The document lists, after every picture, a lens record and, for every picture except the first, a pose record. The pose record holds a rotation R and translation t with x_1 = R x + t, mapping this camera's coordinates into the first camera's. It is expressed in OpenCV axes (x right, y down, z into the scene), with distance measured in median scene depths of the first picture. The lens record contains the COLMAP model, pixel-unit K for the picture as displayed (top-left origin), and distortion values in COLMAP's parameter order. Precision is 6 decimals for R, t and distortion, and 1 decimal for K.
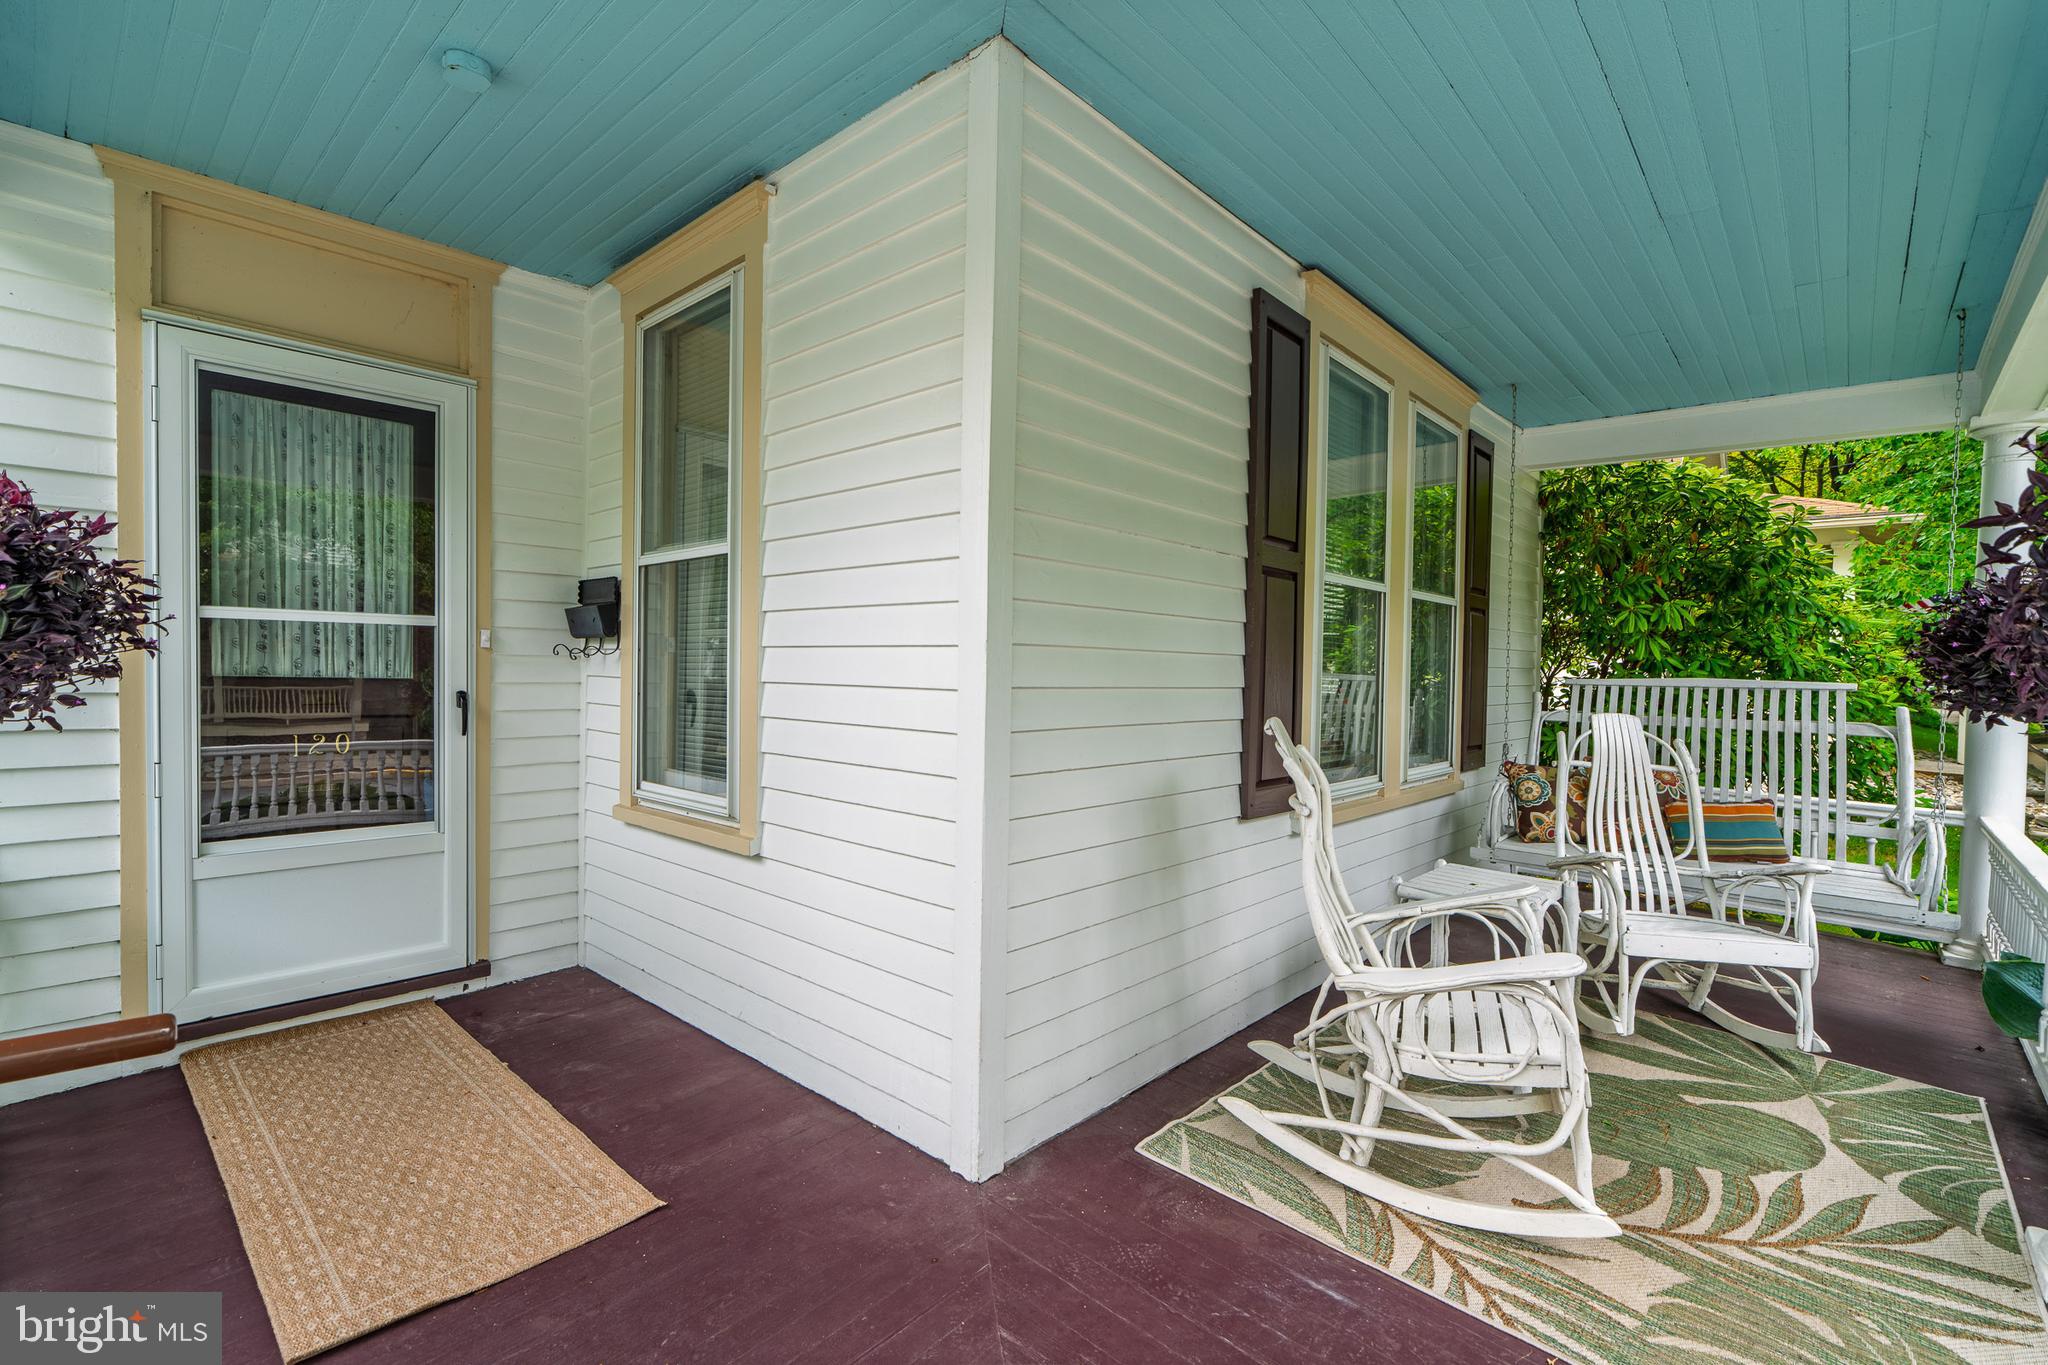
lens RADIAL K [[914.6, 0, 1021.6], [0, 914.6, 690.9], [0, 0, 1]] dist [-0.002234, -0.000409]
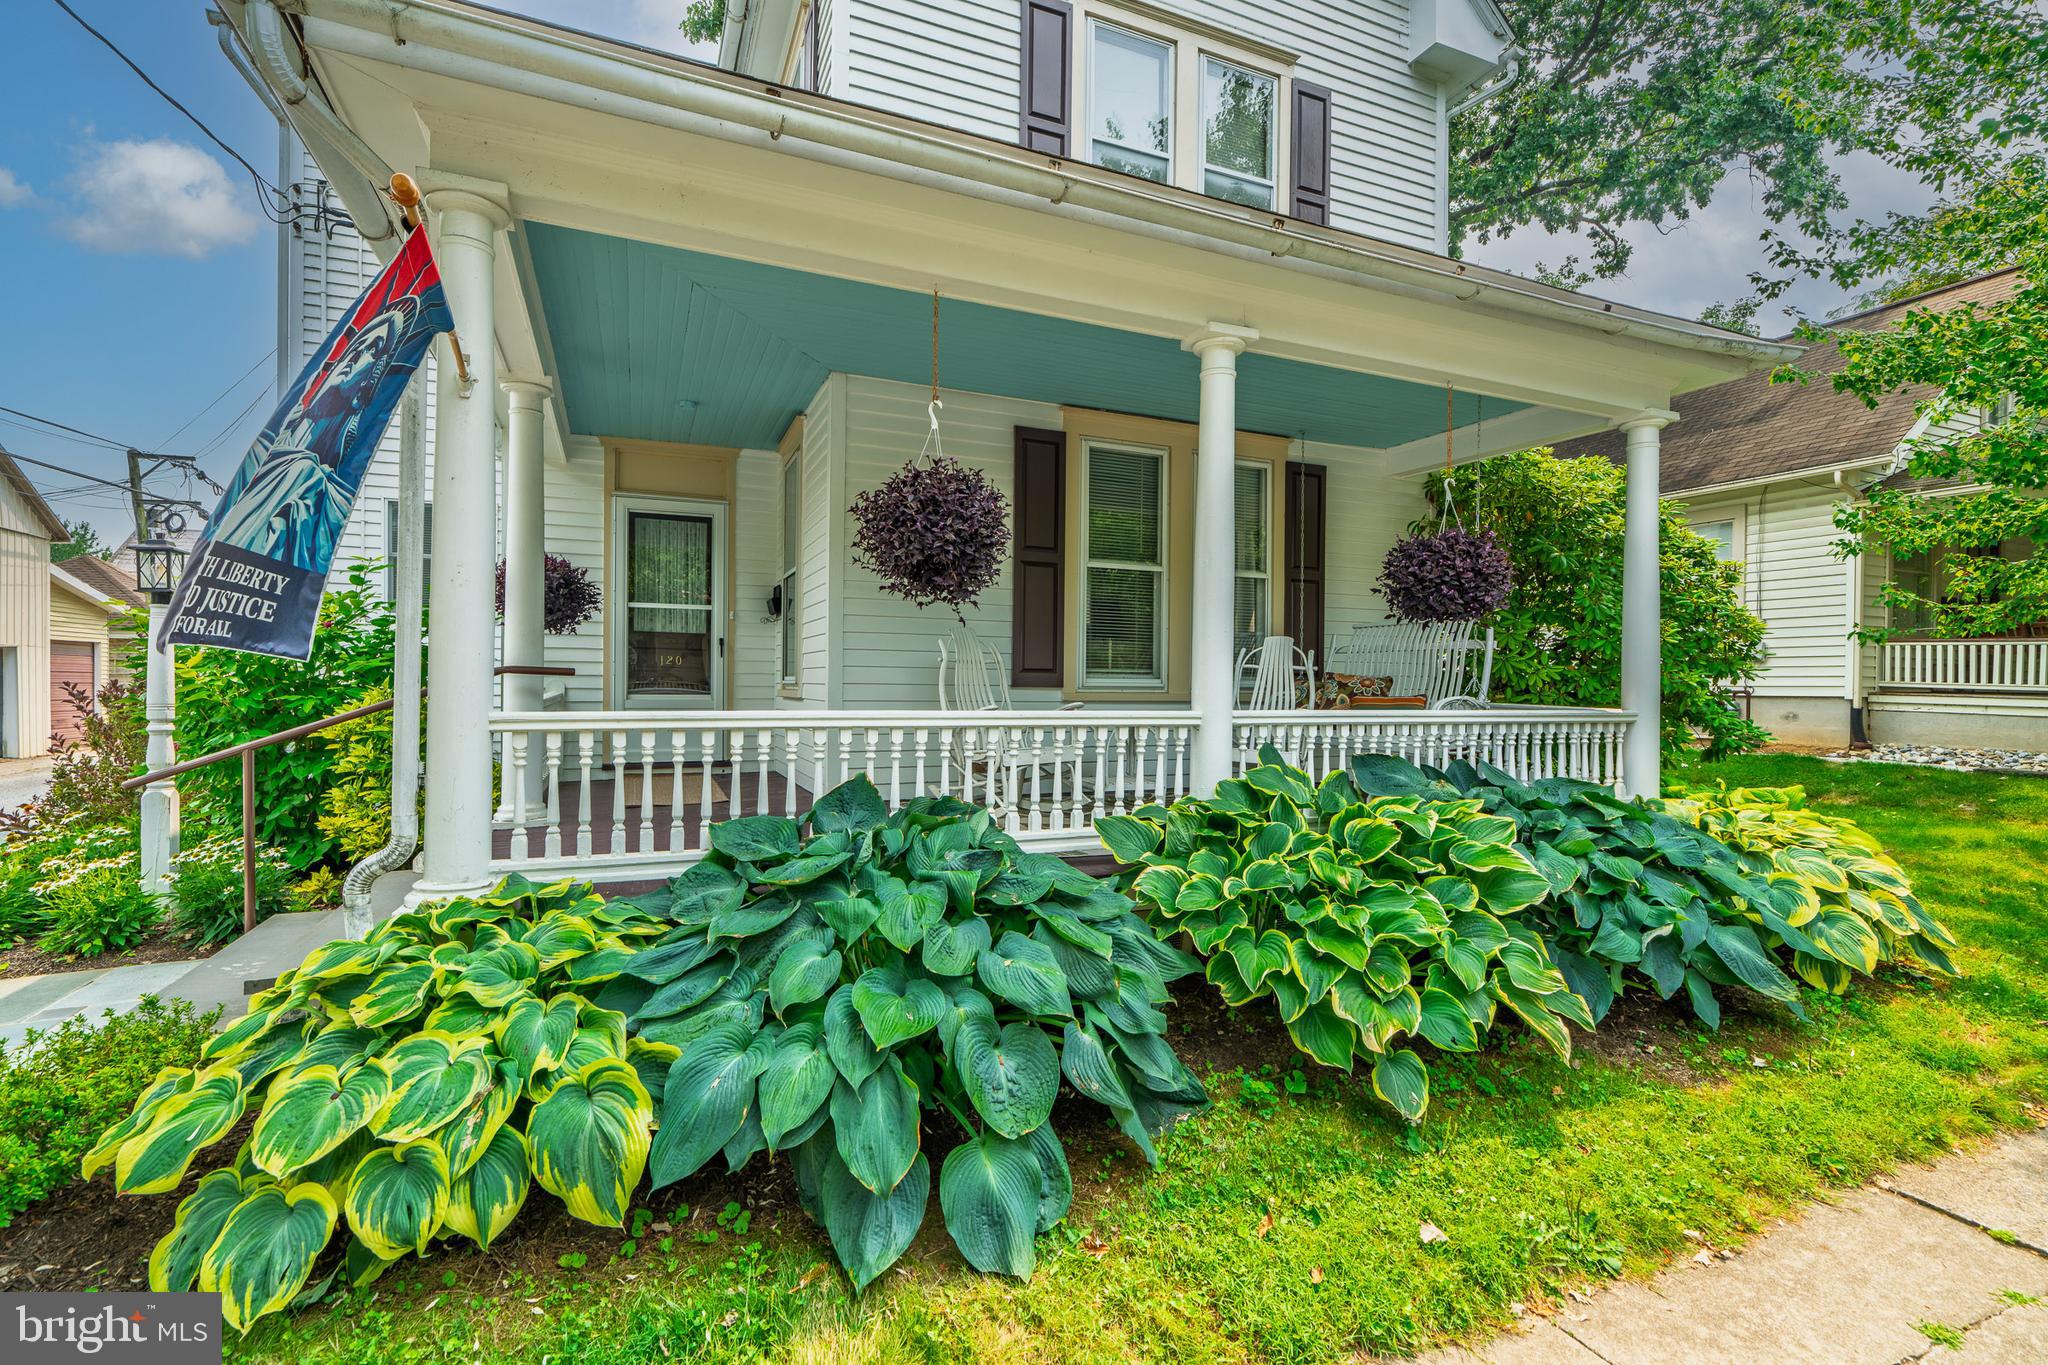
lens RADIAL K [[914.6, 0, 1021.6], [0, 914.6, 690.9], [0, 0, 1]] dist [-0.002234, -0.000409]
pose [[0.908948, -0.004372, -0.416888, 1.106430], [-0.004793, 0.999769, -0.020936, 0.191306], [0.416883, 0.021027, 0.908717, -0.822902]]
